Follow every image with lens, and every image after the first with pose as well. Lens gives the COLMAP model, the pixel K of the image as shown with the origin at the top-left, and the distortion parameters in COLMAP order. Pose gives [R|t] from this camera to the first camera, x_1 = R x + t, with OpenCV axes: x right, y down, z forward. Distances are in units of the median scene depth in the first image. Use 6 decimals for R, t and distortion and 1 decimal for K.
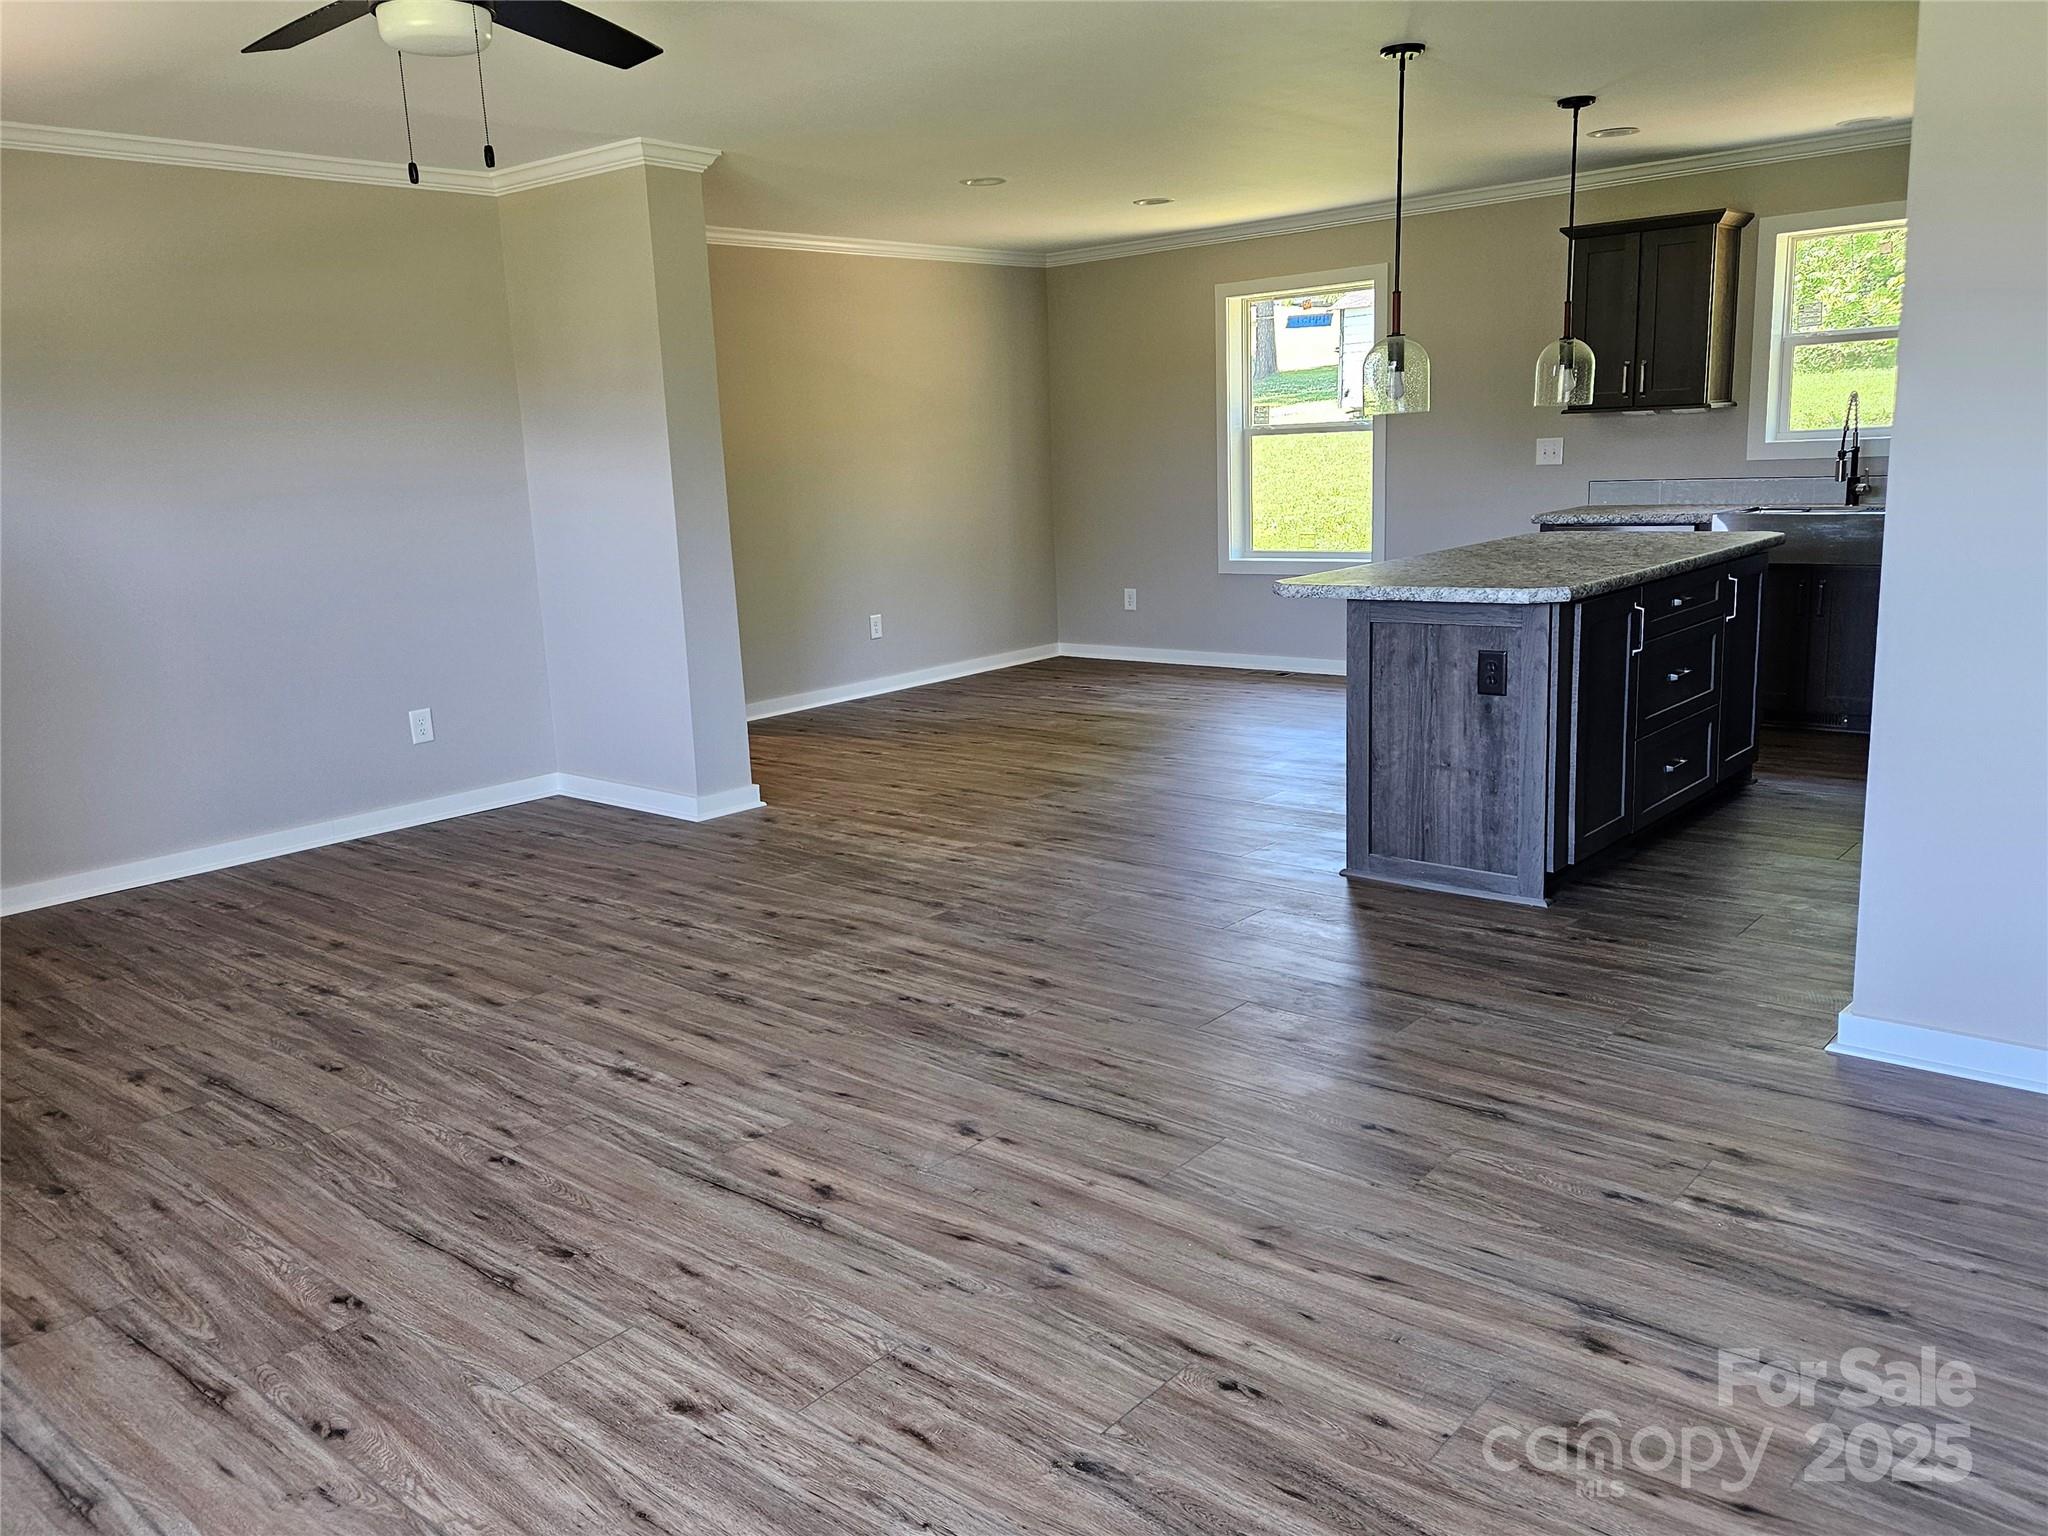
lens RADIAL K [[1587.8, 0, 1019.4], [0, 1587.8, 767.9], [0, 0, 1]] dist [0.073811, -0.064297]
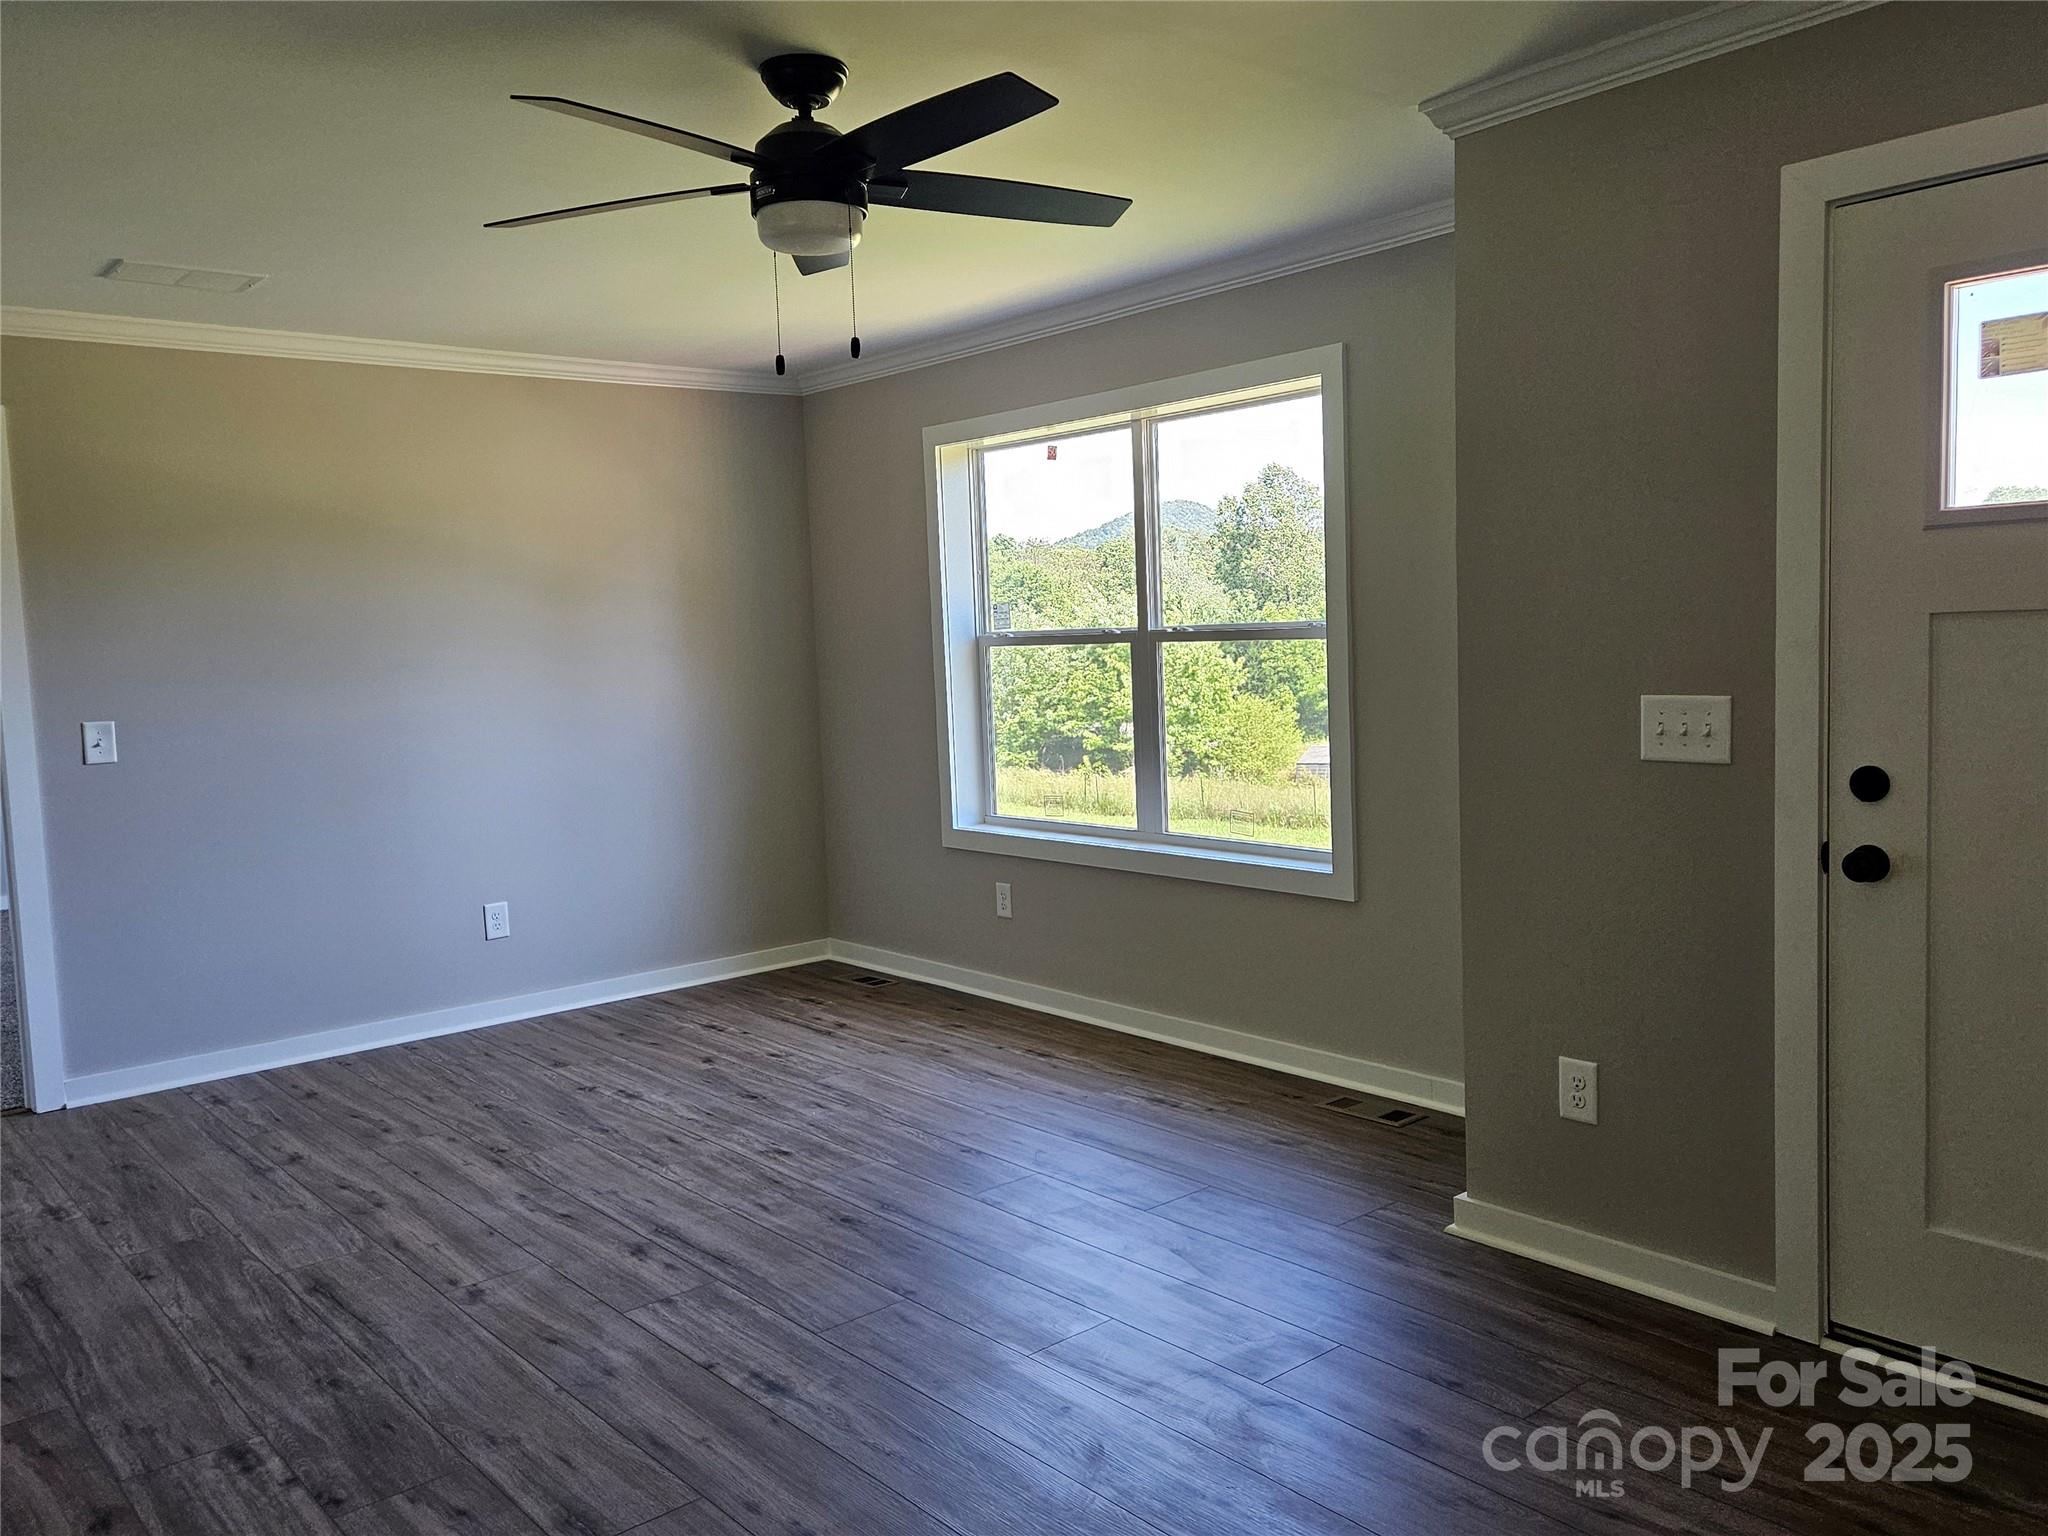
lens RADIAL K [[1587.8, 0, 1021.2], [0, 1587.8, 771.3], [0, 0, 1]] dist [0.073811, -0.064297]
pose [[-0.983360, 0.064091, 0.169985, -0.606556], [0.110141, 0.954451, 0.277295, -0.365527], [-0.144470, 0.291403, -0.945628, 1.908062]]
